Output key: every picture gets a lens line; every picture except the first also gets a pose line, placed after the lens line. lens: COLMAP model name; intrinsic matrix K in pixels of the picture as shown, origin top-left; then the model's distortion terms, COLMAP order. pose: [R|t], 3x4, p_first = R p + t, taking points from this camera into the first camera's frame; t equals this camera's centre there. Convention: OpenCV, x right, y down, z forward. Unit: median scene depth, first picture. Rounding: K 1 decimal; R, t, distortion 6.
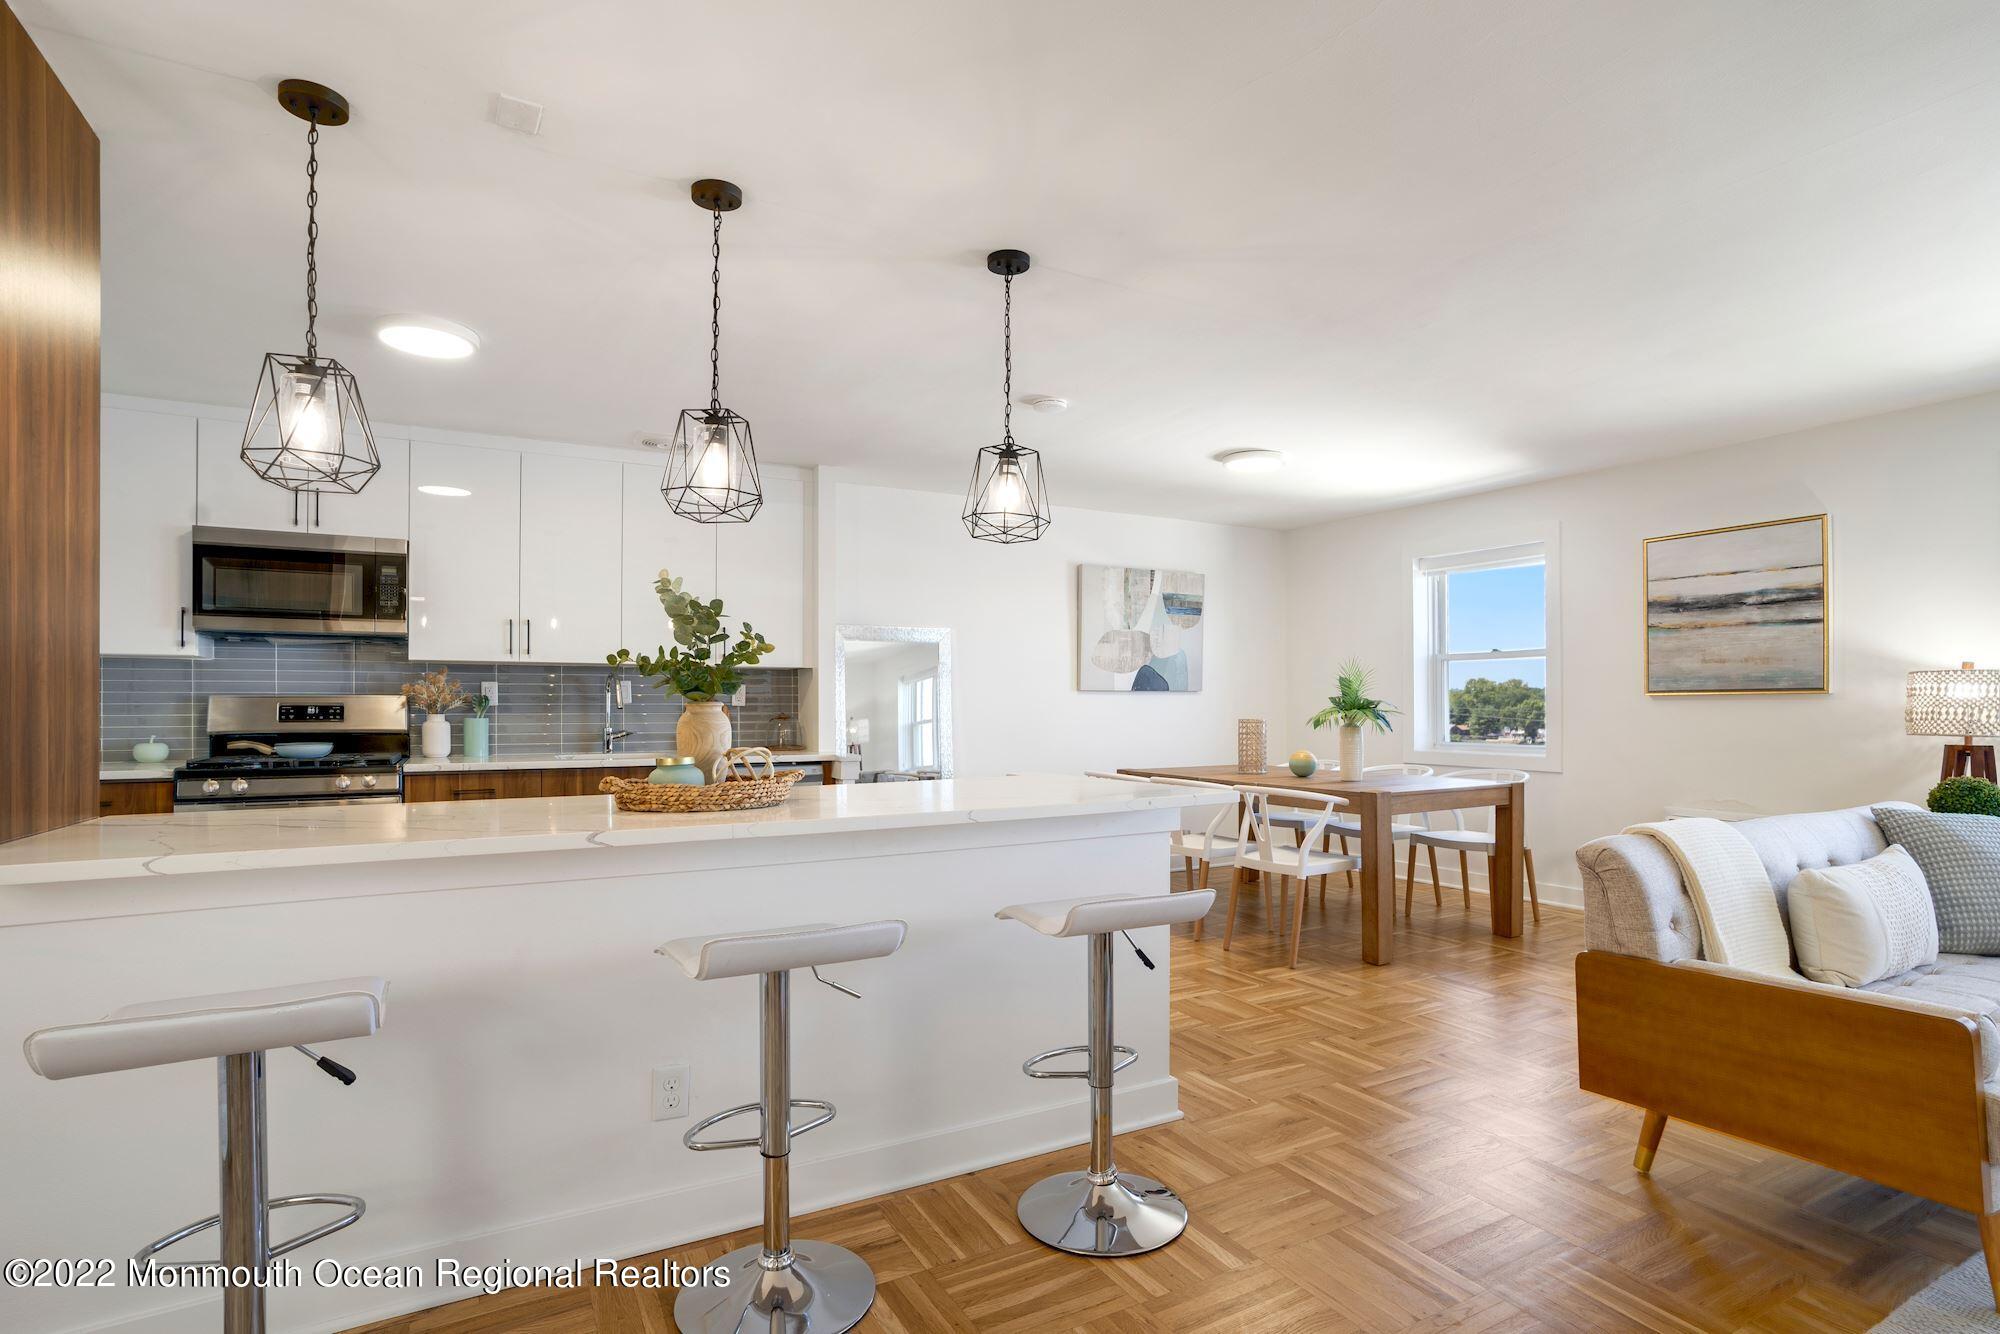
lens RADIAL K [[1014.5, 0, 1008.1], [0, 1014.5, 700.3], [0, 0, 1]] dist [-0.004824, -0.000323]
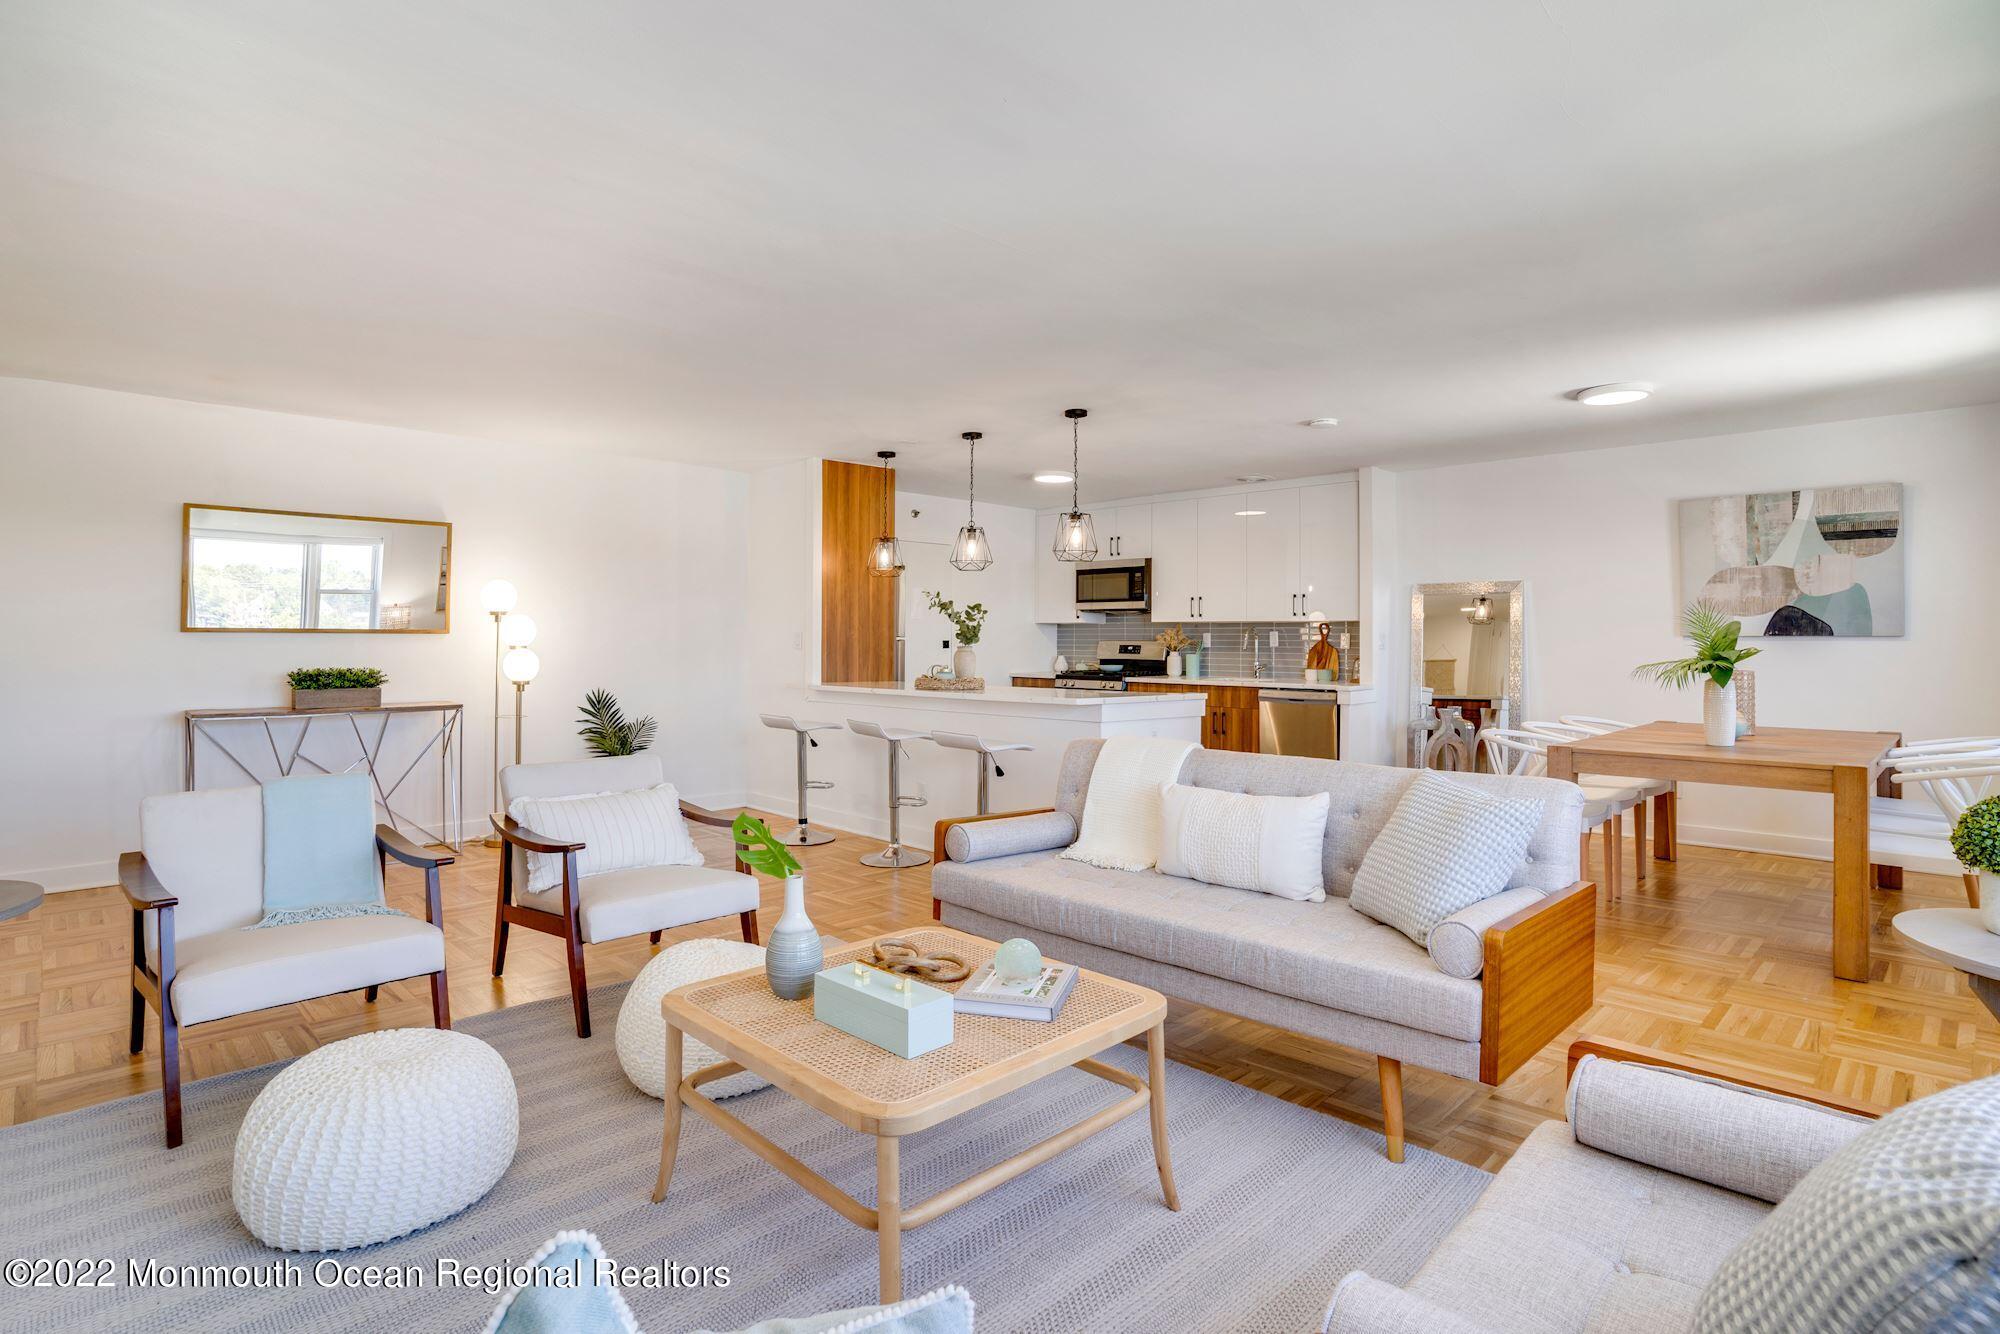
lens RADIAL K [[1030.6, 0, 987.6], [0, 1030.6, 624.9], [0, 0, 1]] dist [-0.068772, 0.031992]
pose [[0.266592, -0.011715, -0.963738, 1.004012], [-0.001827, 0.999918, -0.012660, -0.008968], [0.963808, 0.005136, 0.266549, 0.184896]]
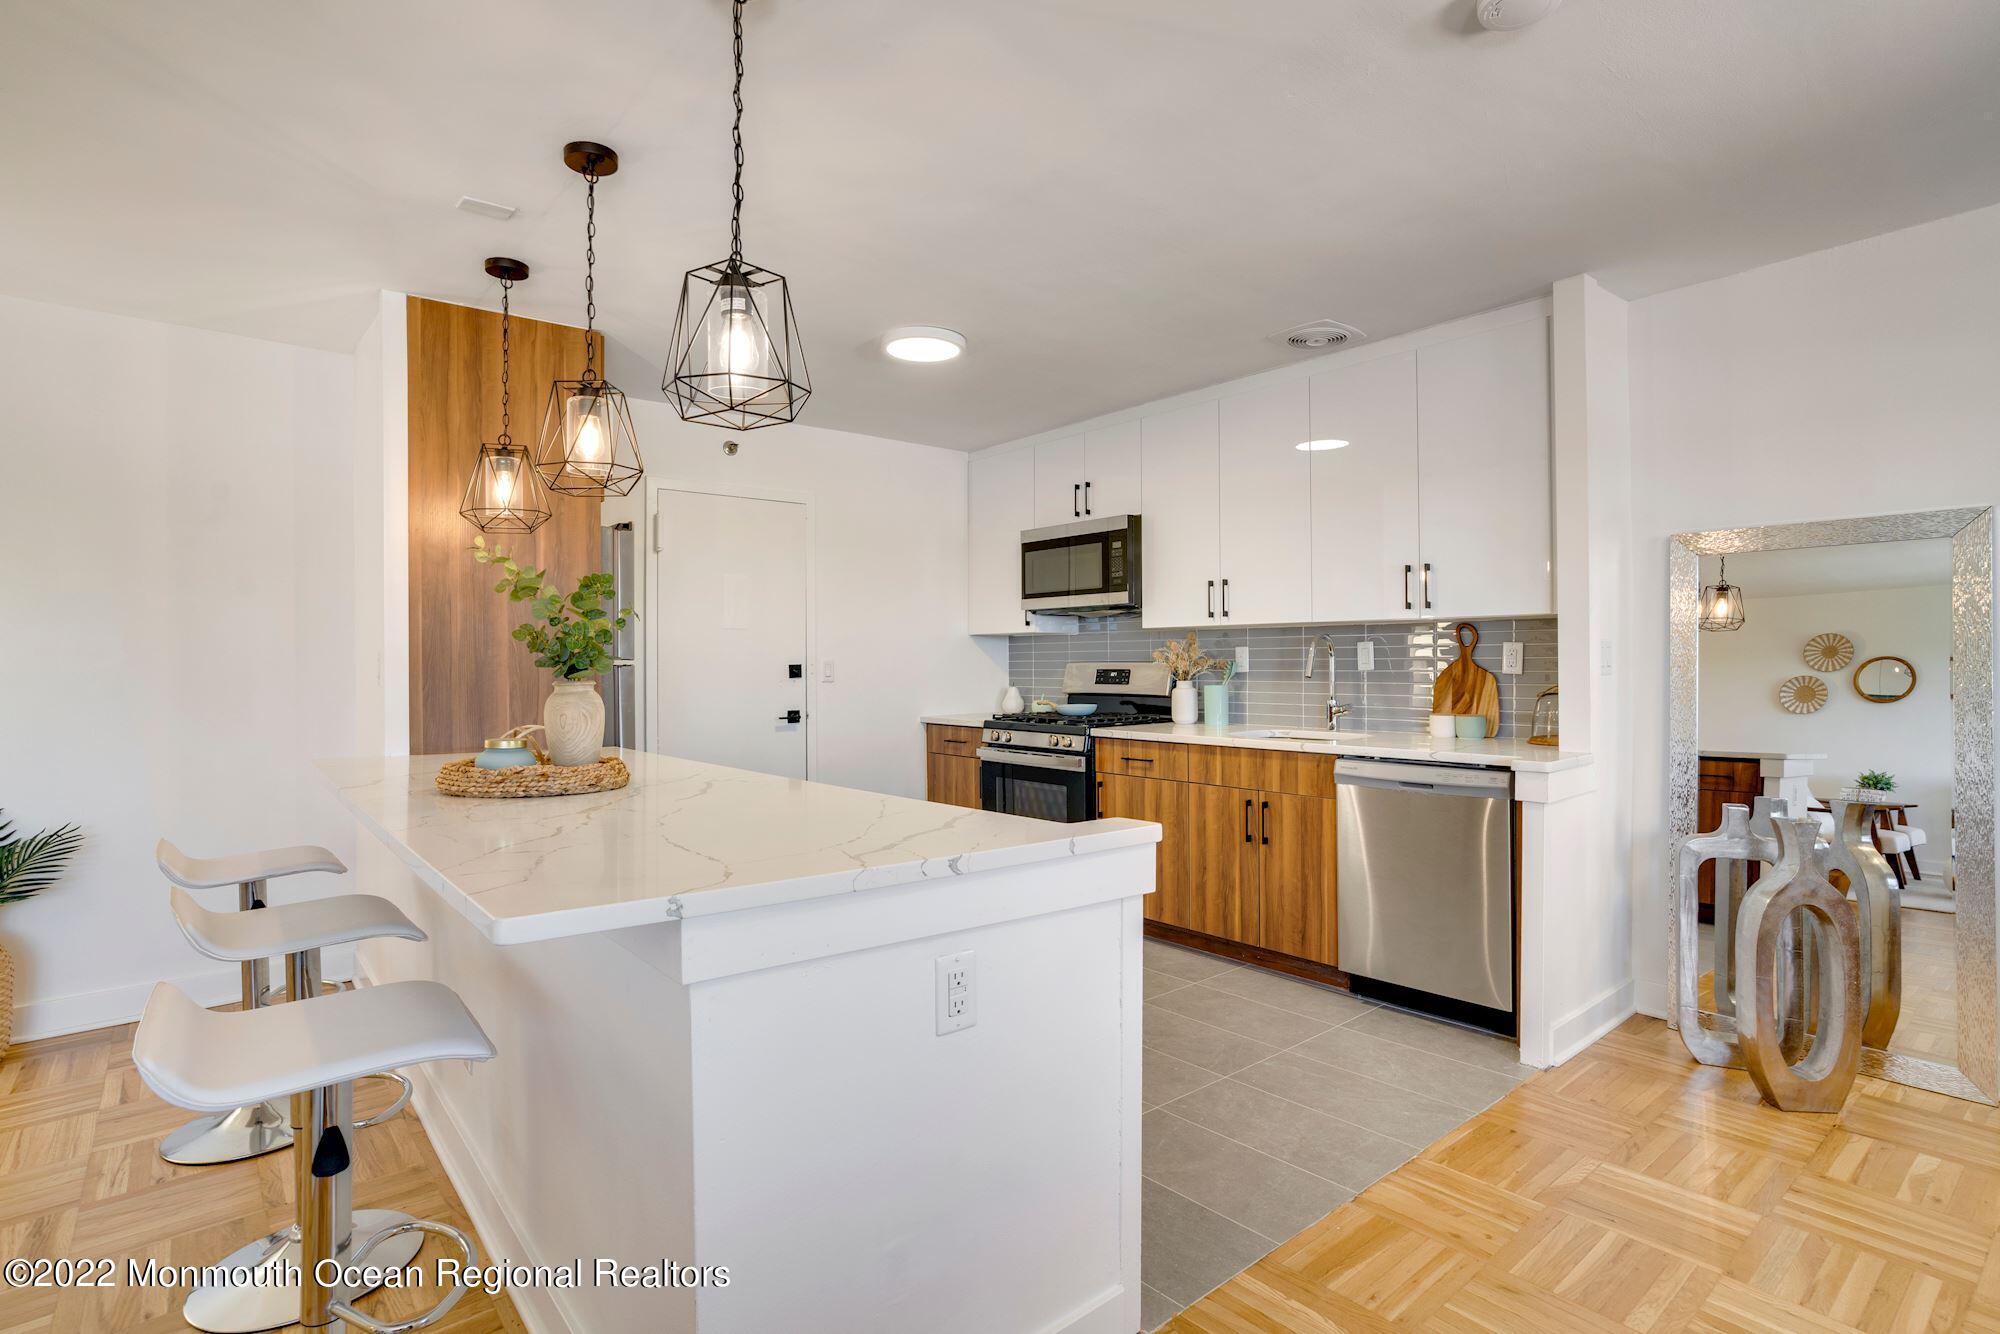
lens RADIAL K [[983.1, 0, 1000.0], [0, 983.1, 667.0], [0, 0, 1]] dist [-0.039735, 0.000250]
pose [[0.187084, 0.006043, -0.982325, 0.328841], [0.011757, 0.999896, 0.008390, -0.008986], [0.982273, -0.013118, 0.186994, 0.587650]]
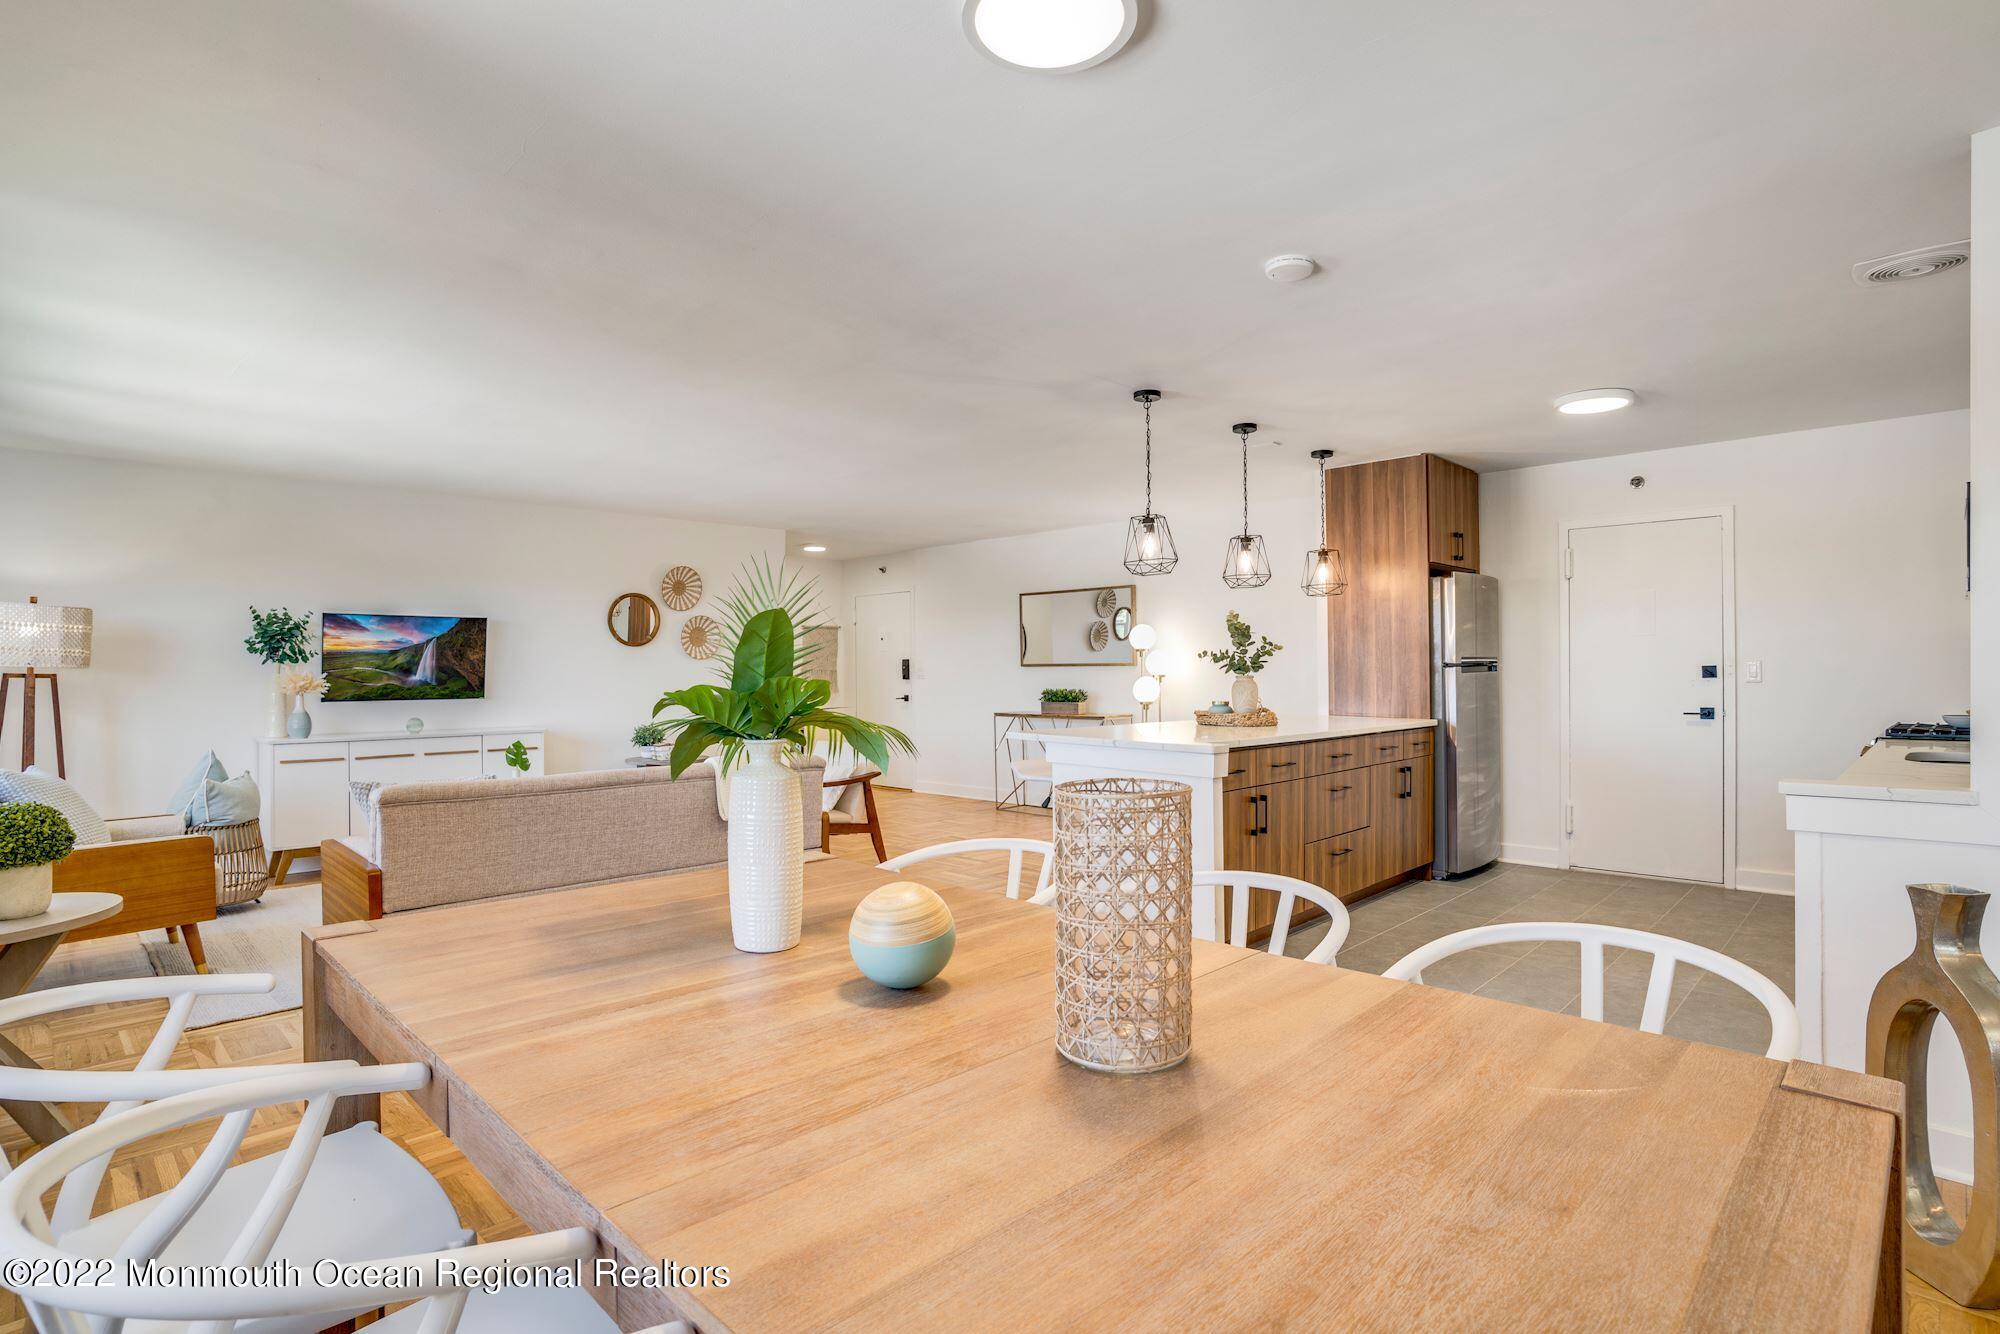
lens RADIAL K [[983.7, 0, 990.5], [0, 983.7, 692.3], [0, 0, 1]] dist [0.000119, 0.000632]
pose [[-0.956227, 0.012994, -0.292338, 0.386203], [0.007530, 0.999775, 0.019808, -0.003823], [0.292530, 0.016740, -0.956110, 1.333157]]
